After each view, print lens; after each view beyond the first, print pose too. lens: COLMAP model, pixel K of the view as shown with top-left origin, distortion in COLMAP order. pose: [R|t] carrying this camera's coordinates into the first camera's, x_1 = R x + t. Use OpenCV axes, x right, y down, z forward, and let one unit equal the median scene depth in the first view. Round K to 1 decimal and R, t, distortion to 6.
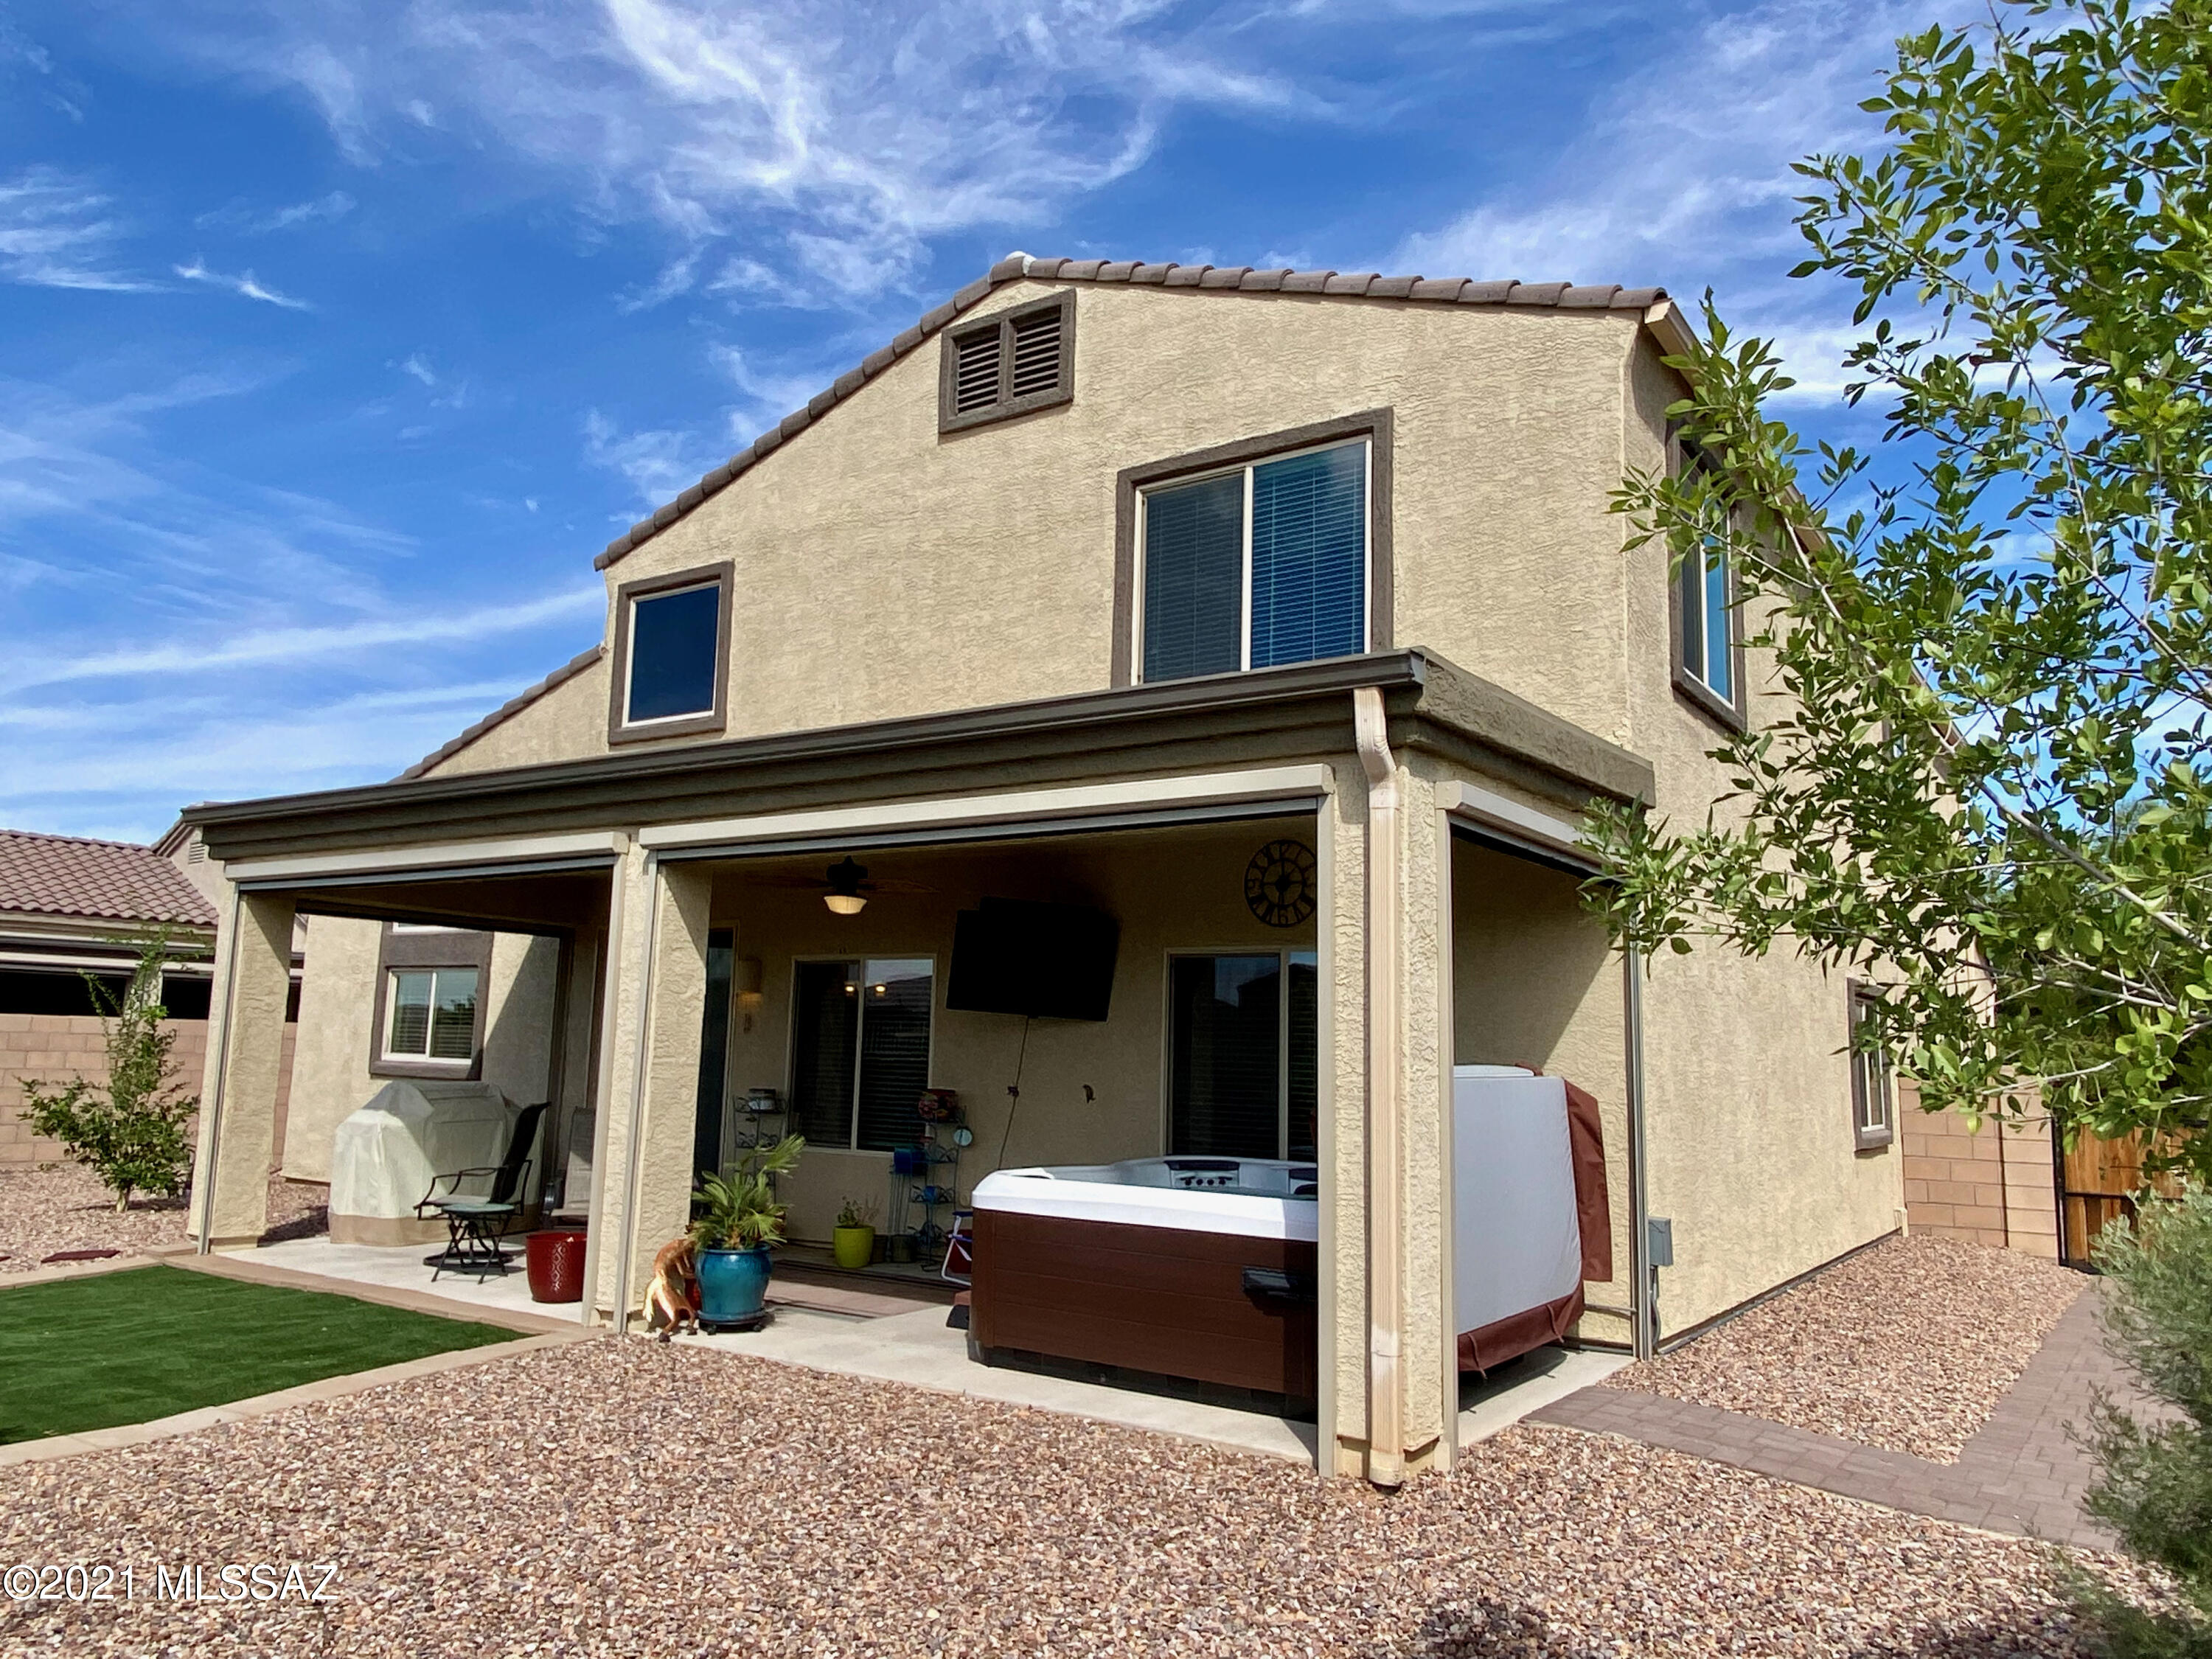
lens RADIAL K [[1552.2, 0, 1102.4], [0, 1552.2, 809.3], [0, 0, 1]] dist [0.031328, -0.021305]
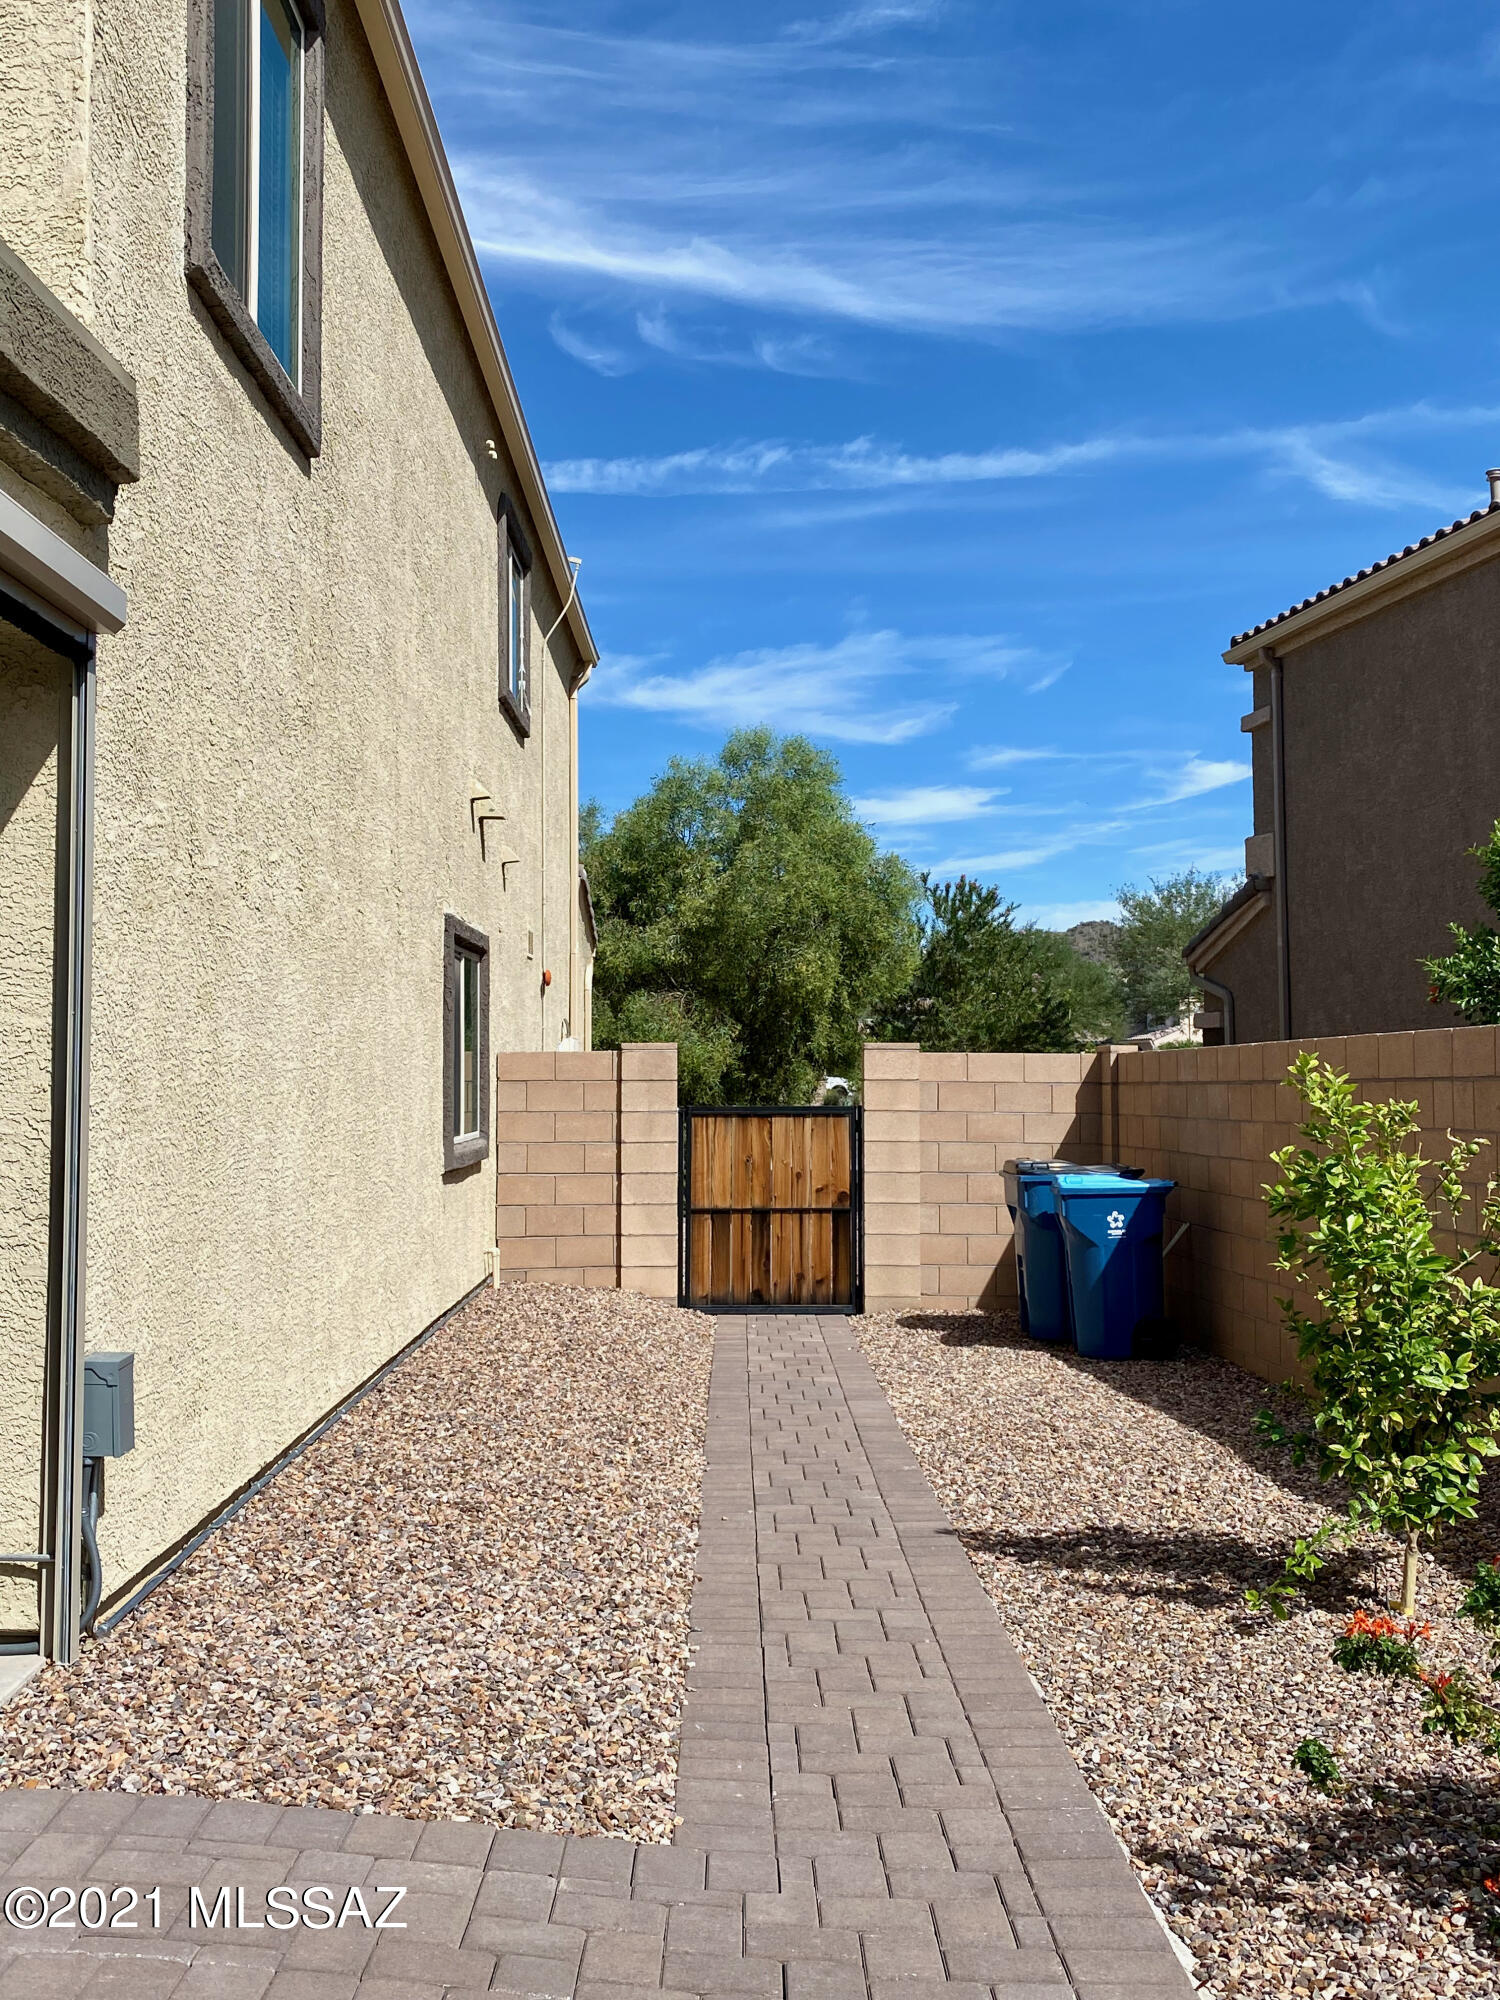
lens RADIAL K [[1972.7, 0, 747.9], [0, 1972.7, 979.4], [0, 0, 1]] dist [0.001984, 0.000000]
pose [[0.816154, -0.002056, 0.577831, 0.146816], [-0.065011, 0.993318, 0.095358, 0.068787], [-0.574166, -0.115392, 0.810567, 0.361495]]
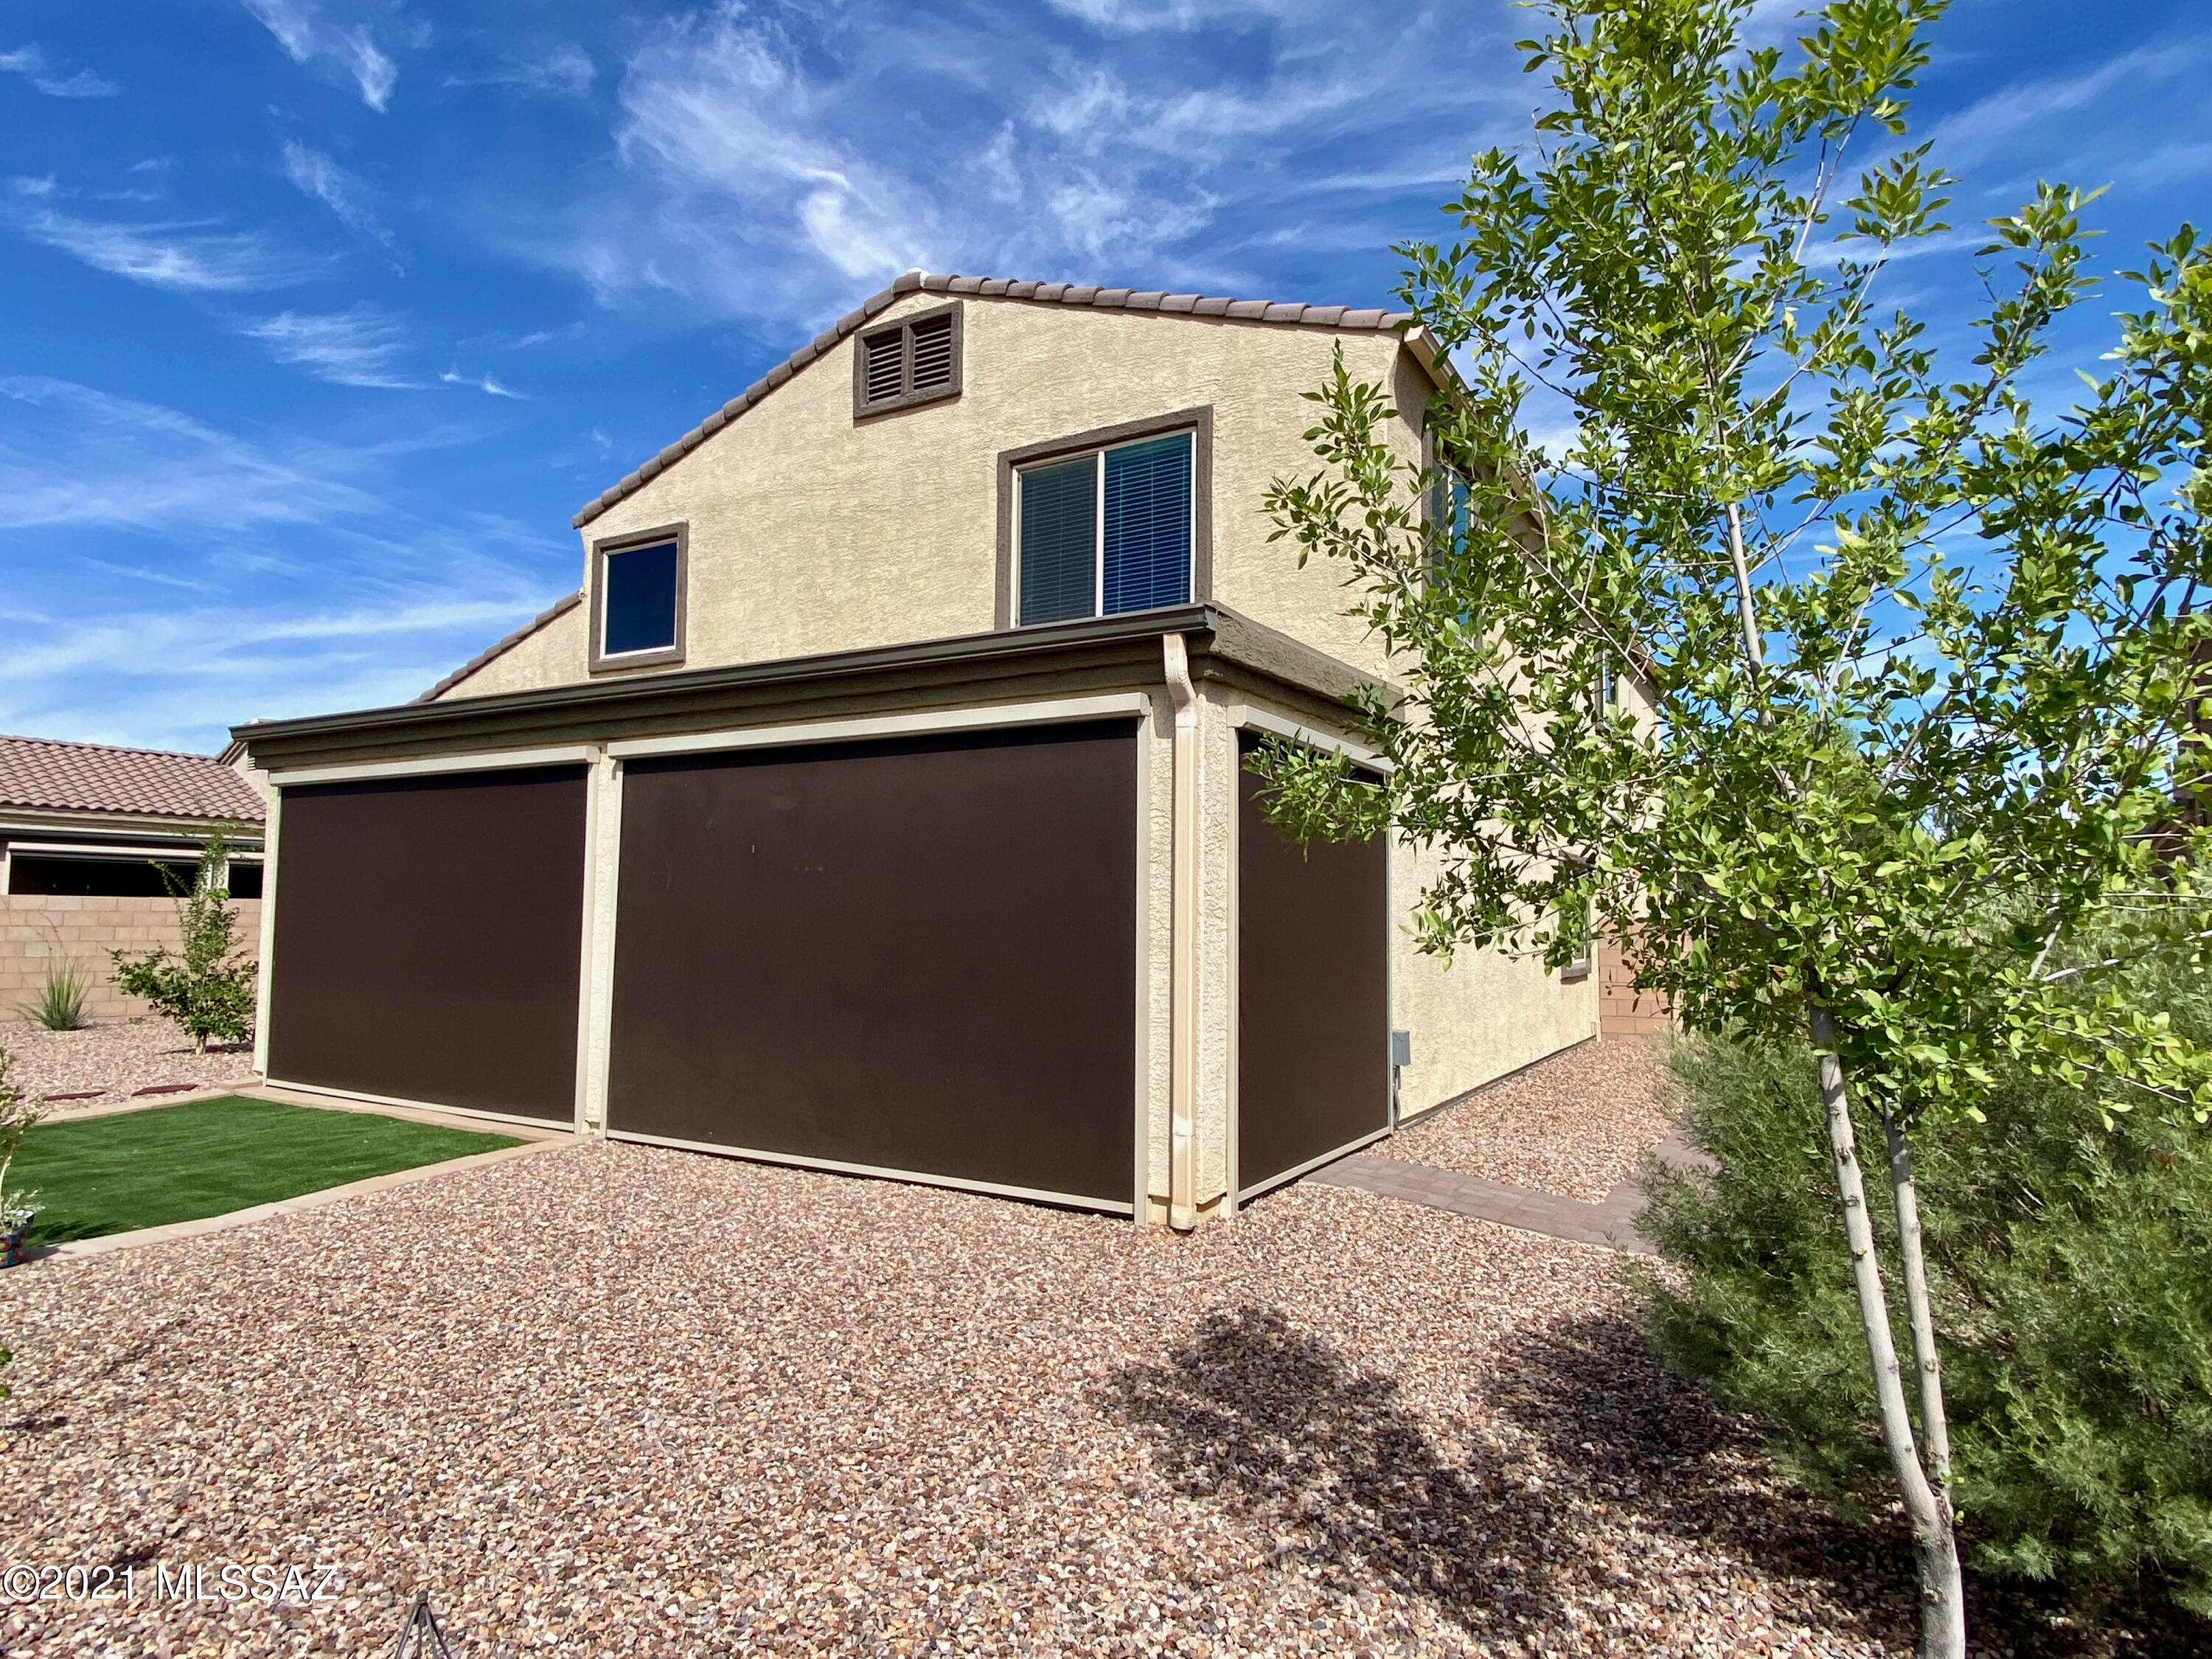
lens RADIAL K [[1230.3, 0, 1105.0], [0, 1230.3, 823.5], [0, 0, 1]] dist [0.042781, -0.032403]
pose [[0.997459, -0.009370, 0.070620, 0.026398], [0.003561, 0.996631, 0.081936, -0.002844], [-0.071149, -0.081476, 0.994133, -0.016817]]
